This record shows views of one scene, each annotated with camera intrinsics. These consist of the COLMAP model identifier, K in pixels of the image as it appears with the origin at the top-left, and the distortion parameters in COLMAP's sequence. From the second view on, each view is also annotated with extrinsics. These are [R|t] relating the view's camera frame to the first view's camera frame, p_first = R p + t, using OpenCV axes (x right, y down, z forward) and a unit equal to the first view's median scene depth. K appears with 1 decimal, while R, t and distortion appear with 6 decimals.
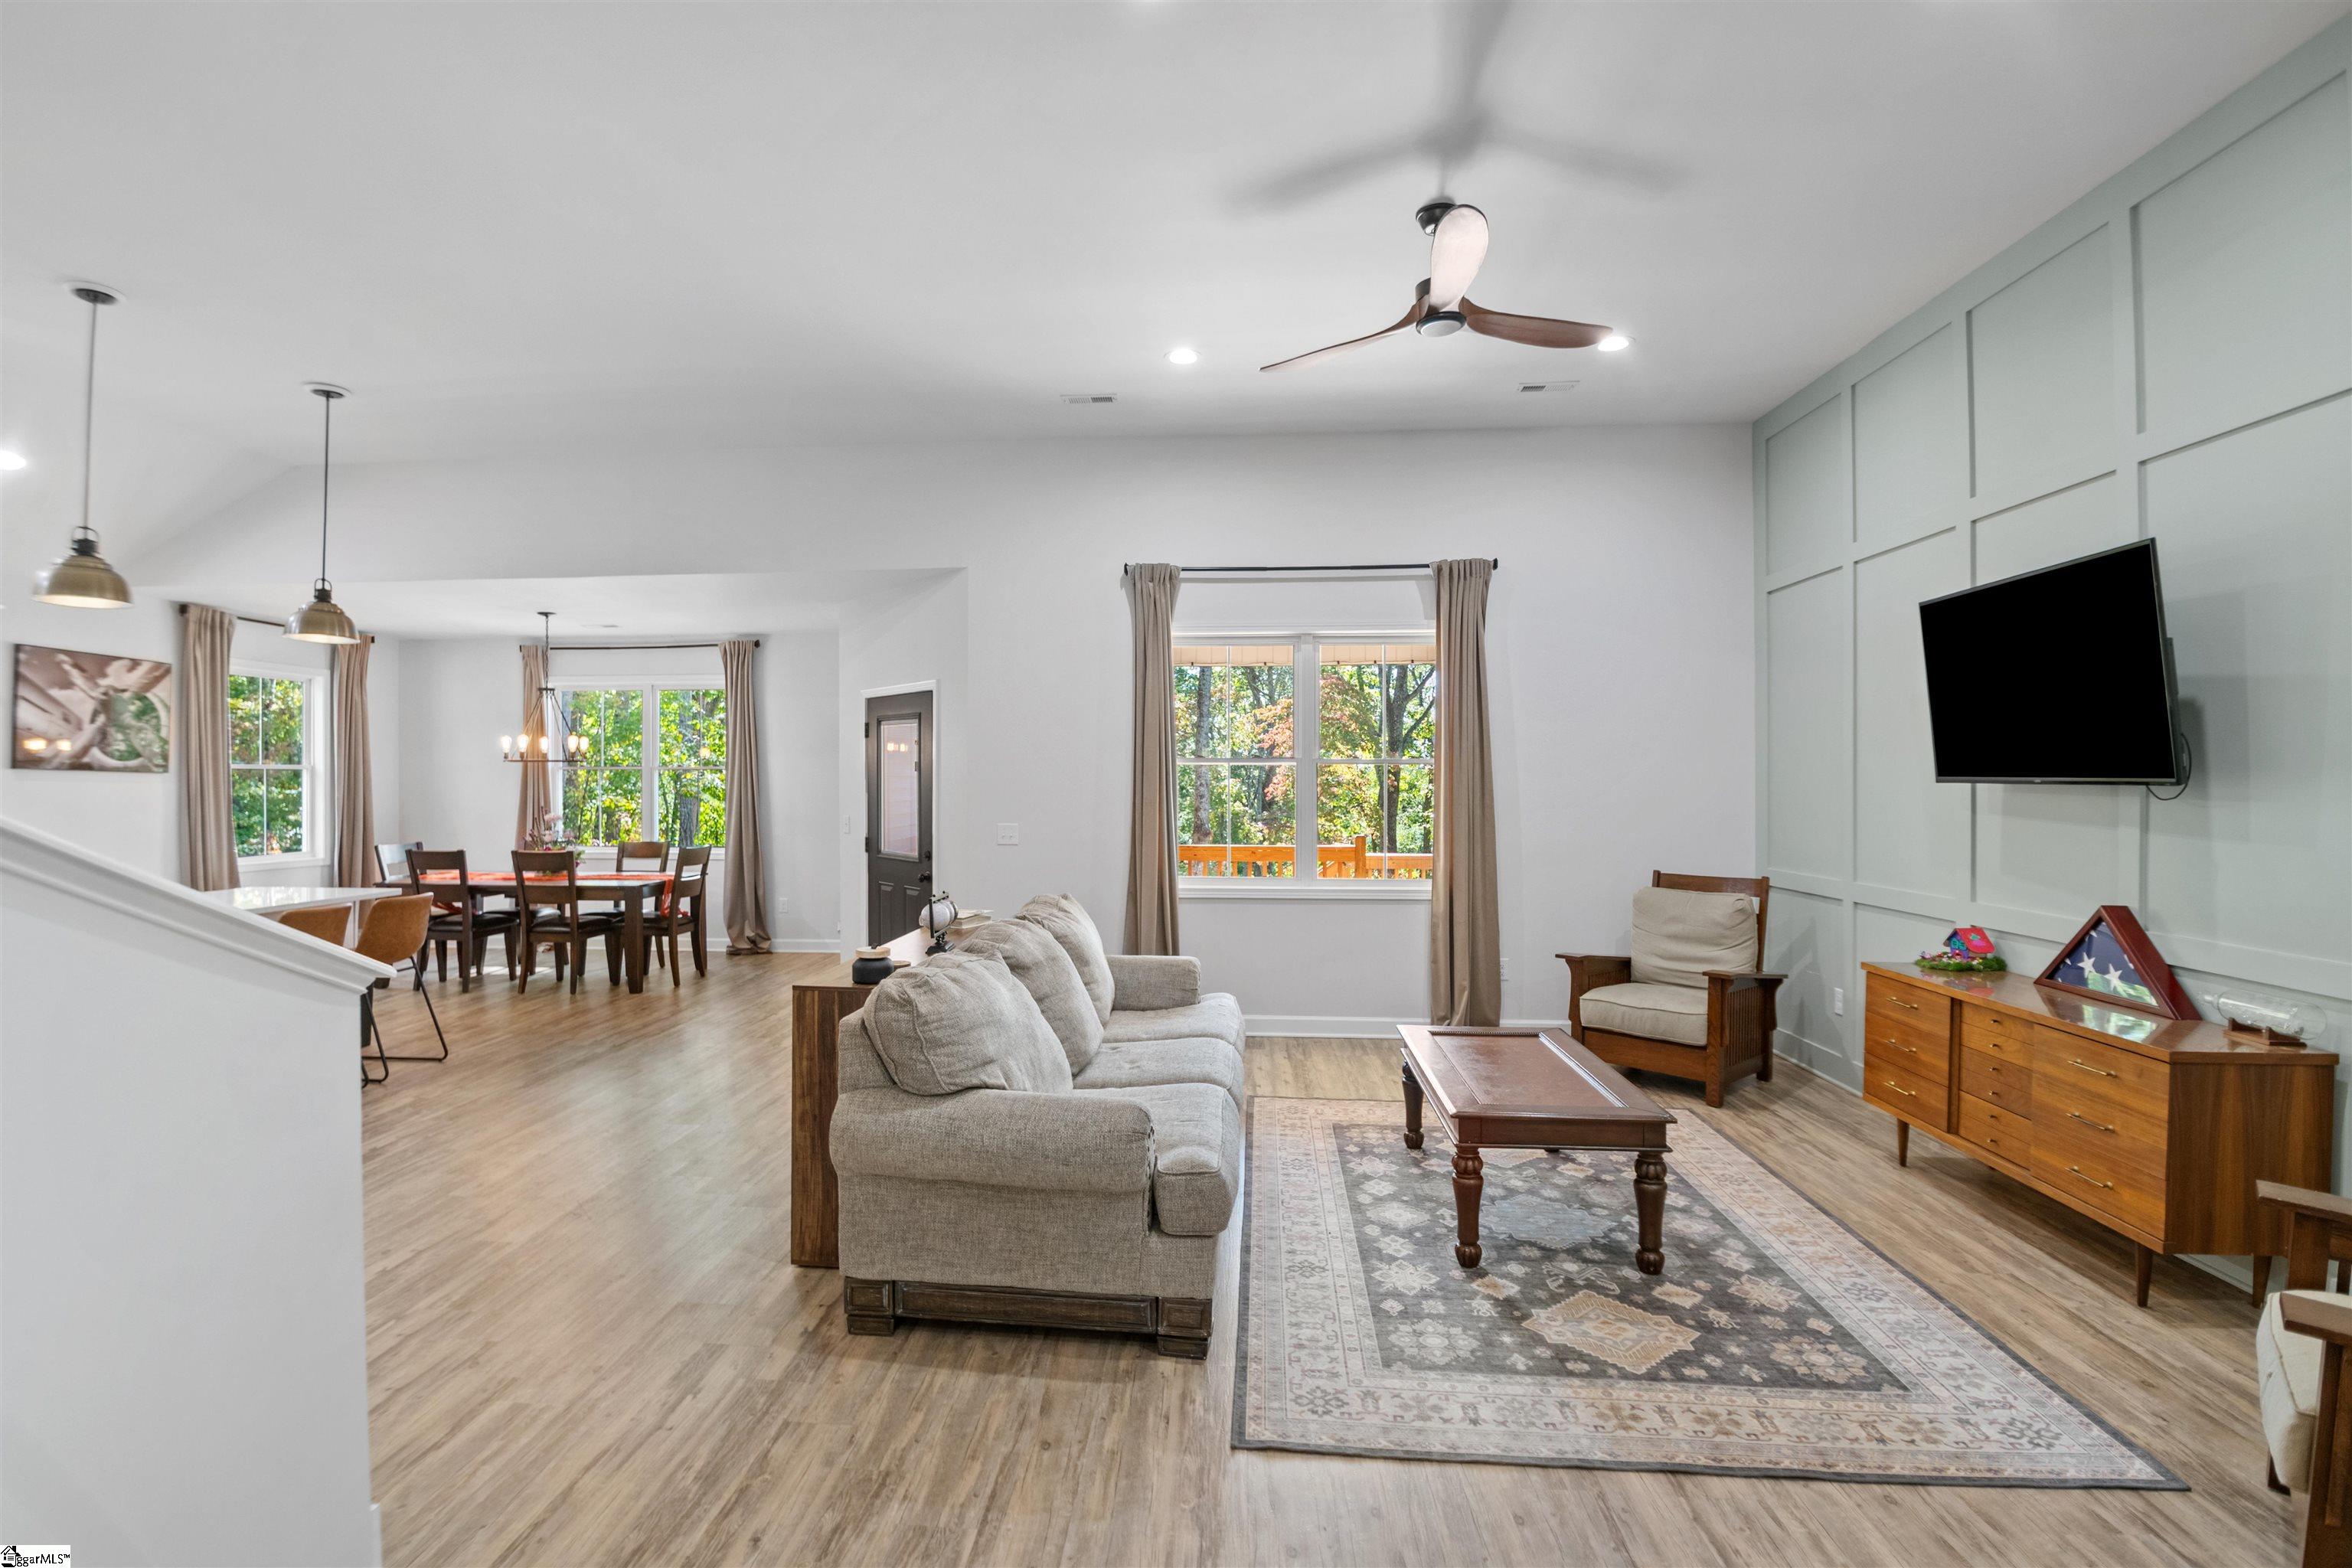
lens RADIAL K [[1095.6, 0, 1147.4], [0, 1095.6, 785.8], [0, 0, 1]] dist [-0.017578, -0.004527]
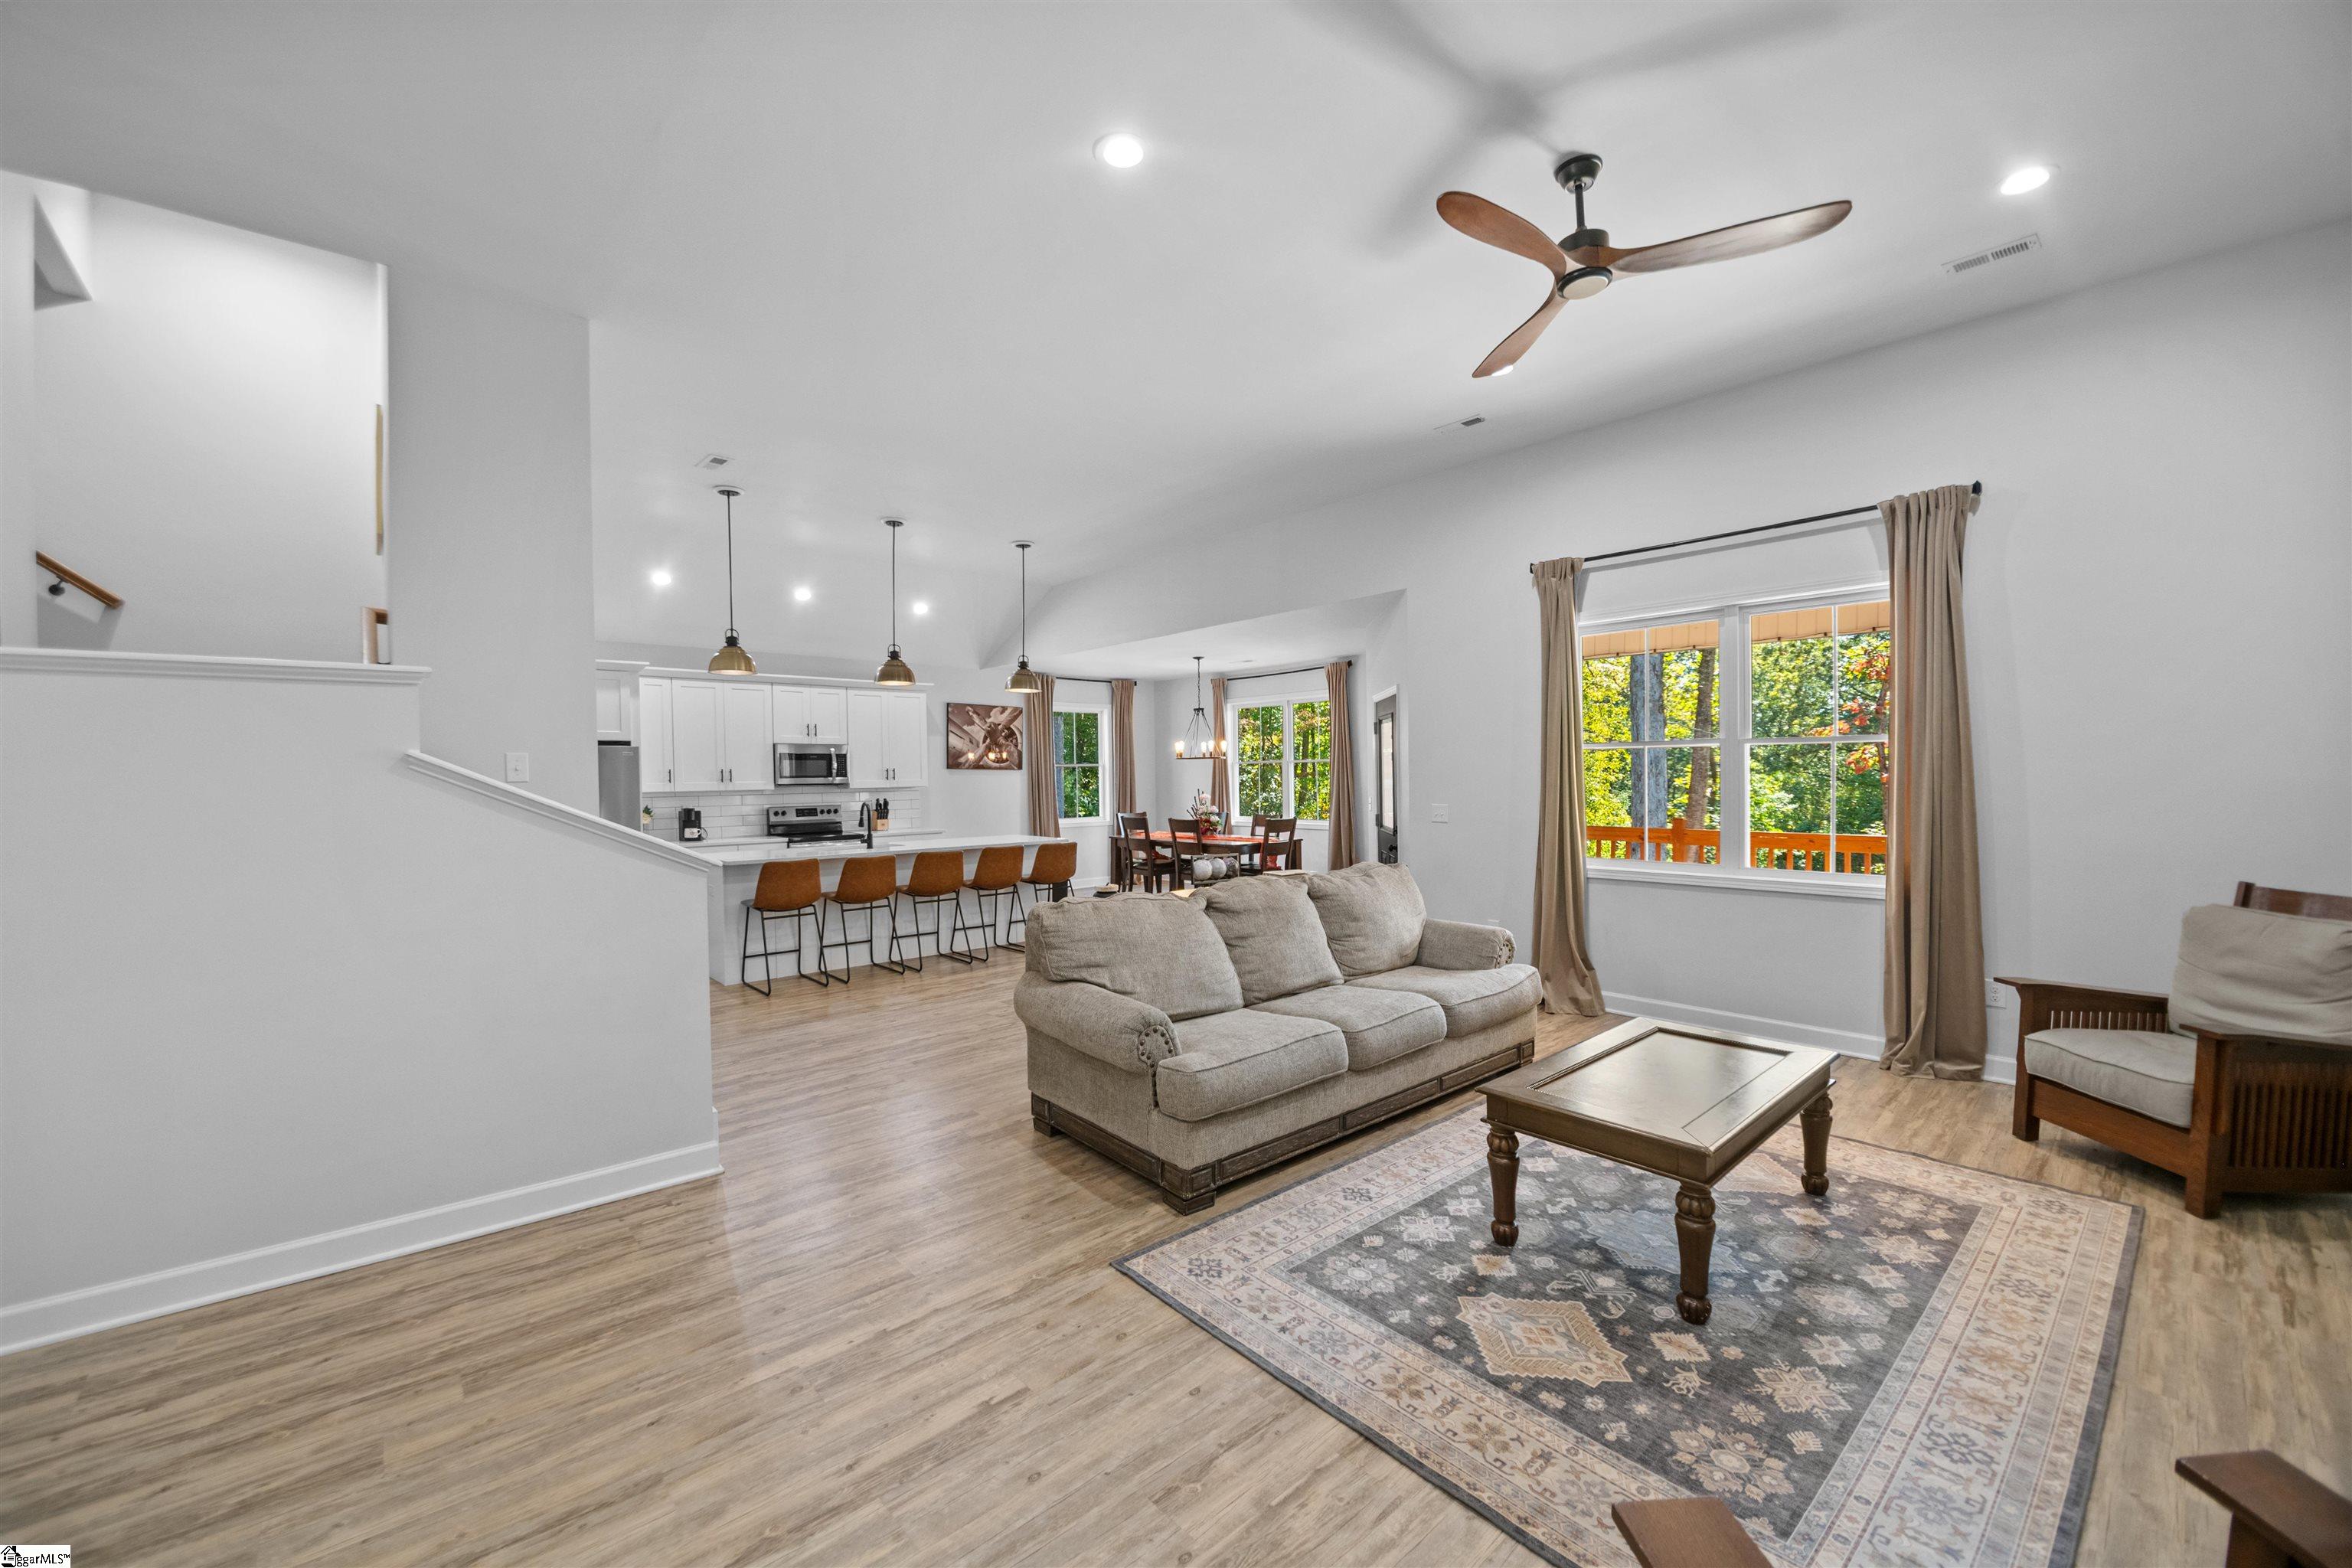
lens RADIAL K [[929.5, 0, 1139.3], [0, 929.5, 780.2], [0, 0, 1]] dist [-0.019022, -0.003245]
pose [[0.702644, -0.005495, -0.711521, 0.511245], [0.010319, 0.999944, 0.002468, 0.004875], [0.711467, -0.009076, 0.702661, 0.128456]]
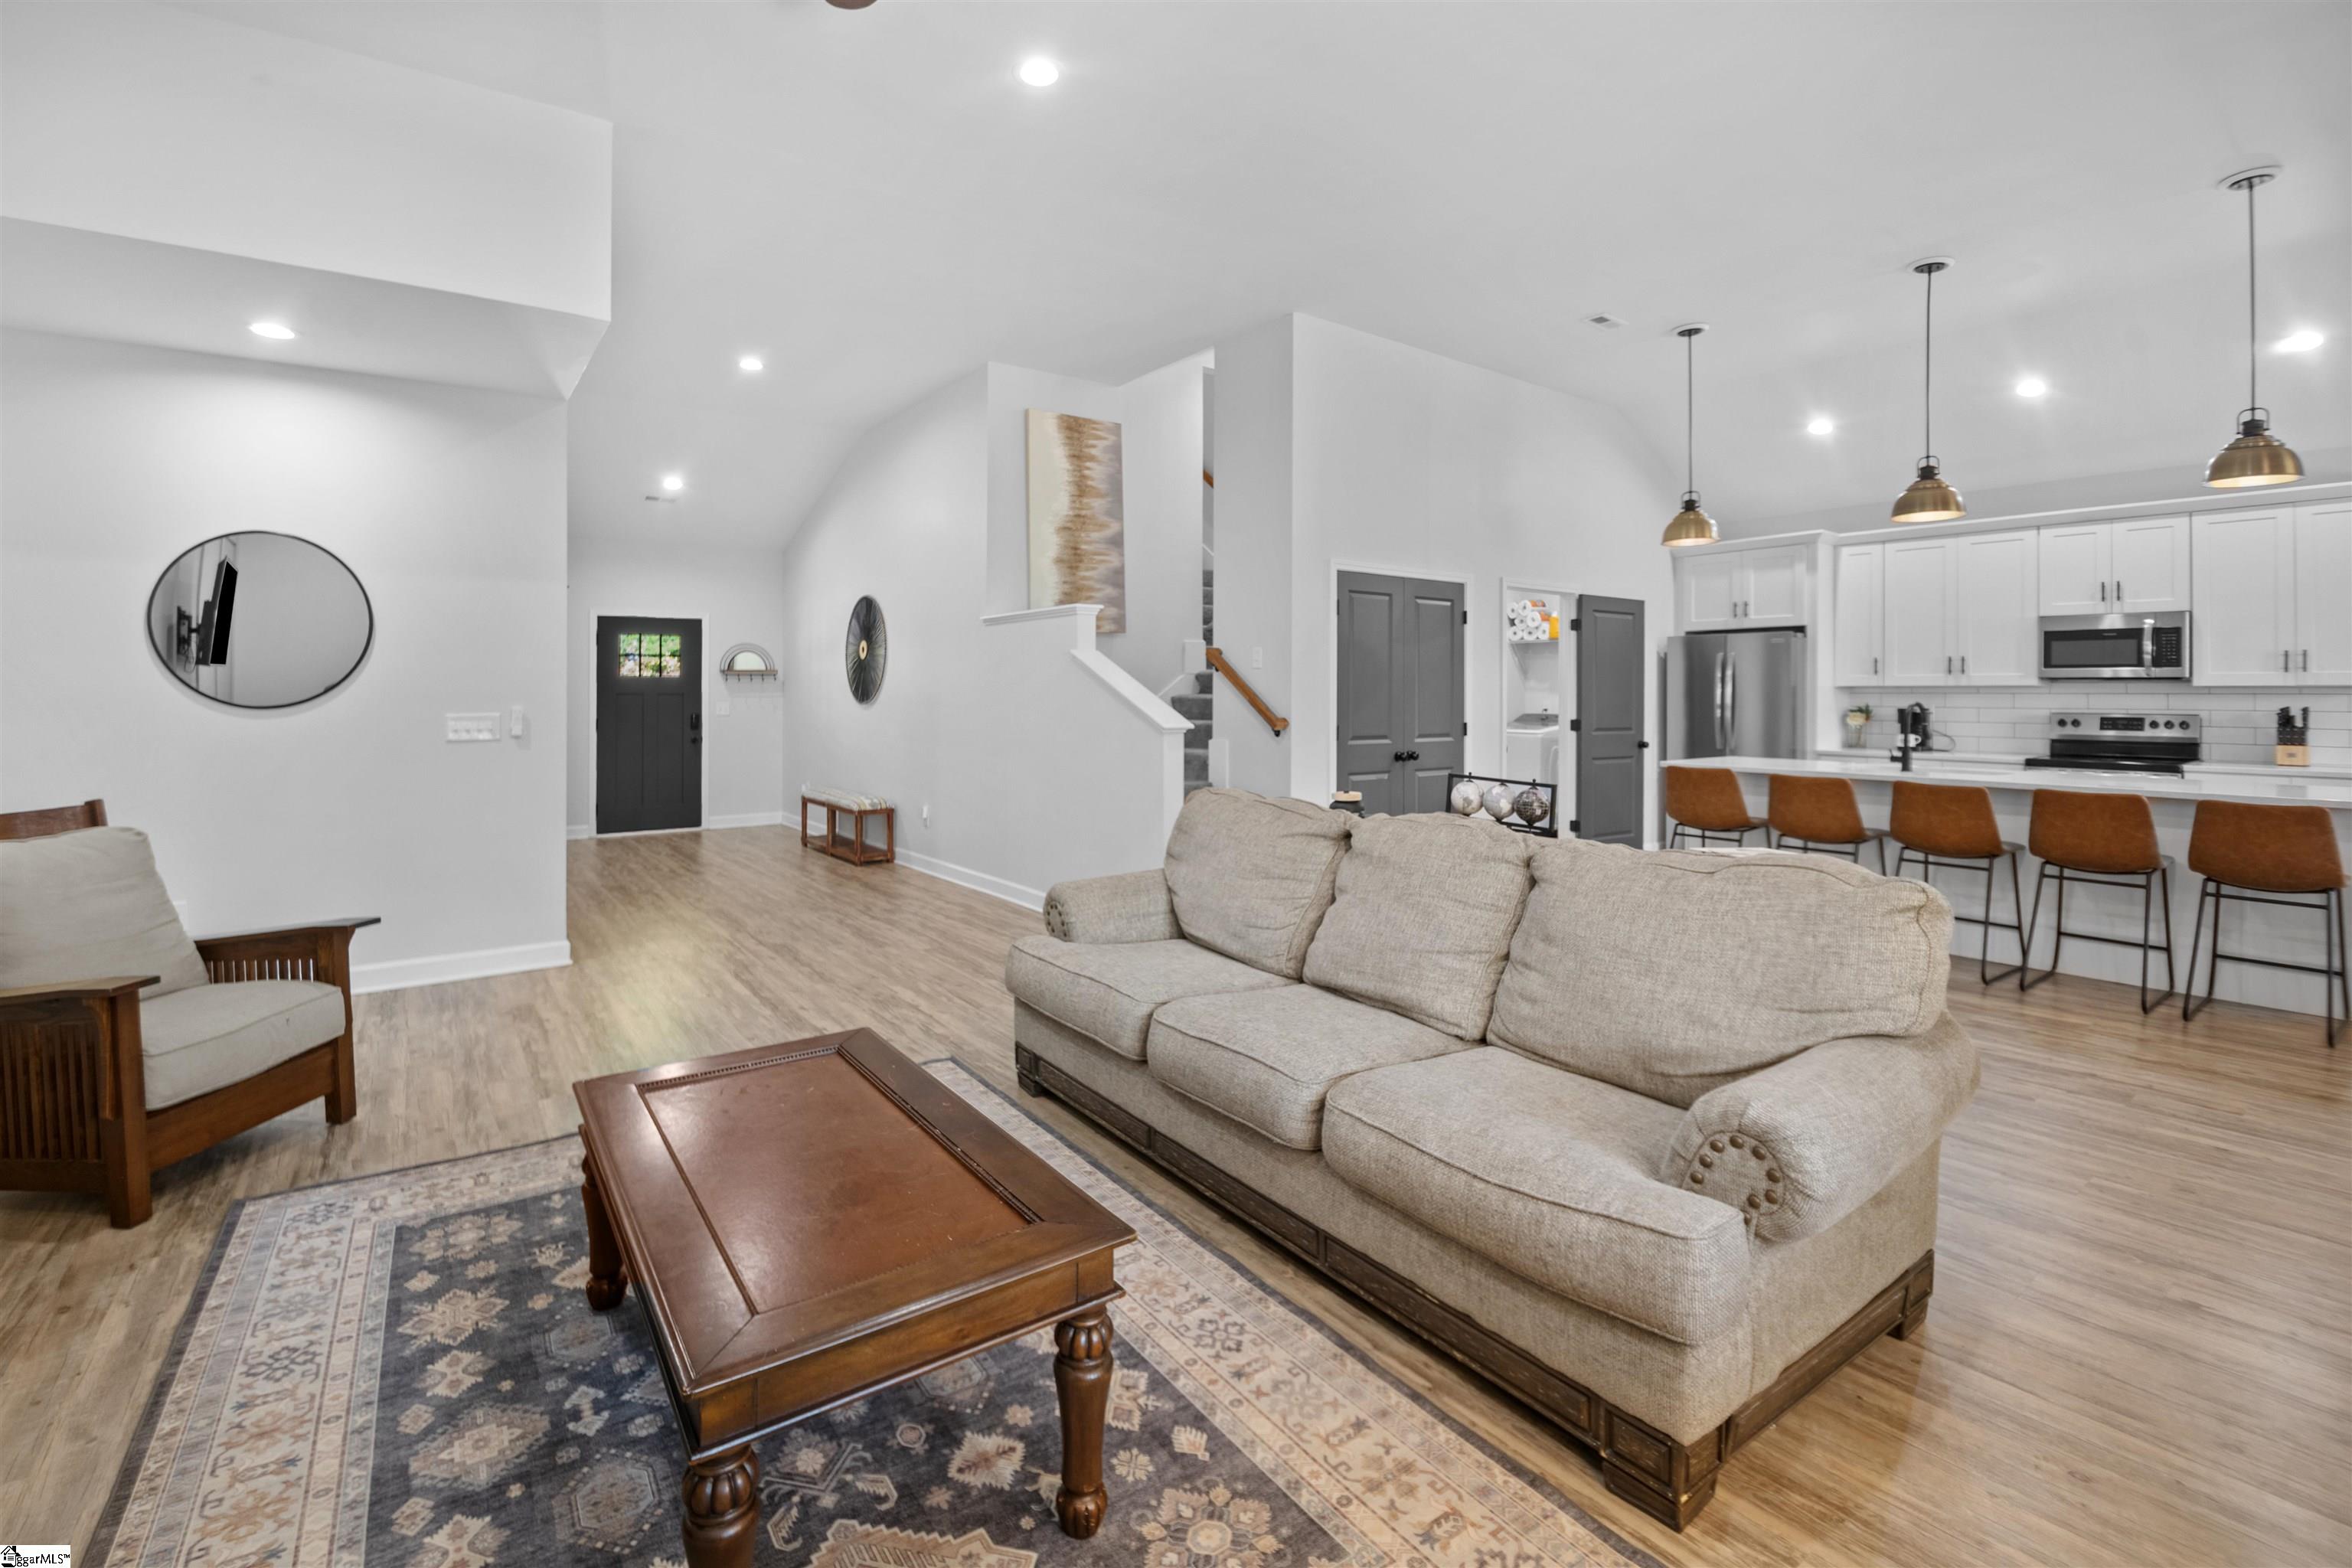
lens RADIAL K [[1013.0, 0, 1140.6], [0, 1013.0, 716.5], [0, 0, 1]] dist [-0.018689, -0.006796]
pose [[-0.770272, 0.015017, -0.637538, 0.457527], [-0.001446, 0.999679, 0.025295, 0.033153], [0.637713, 0.020406, -0.770003, 1.303046]]
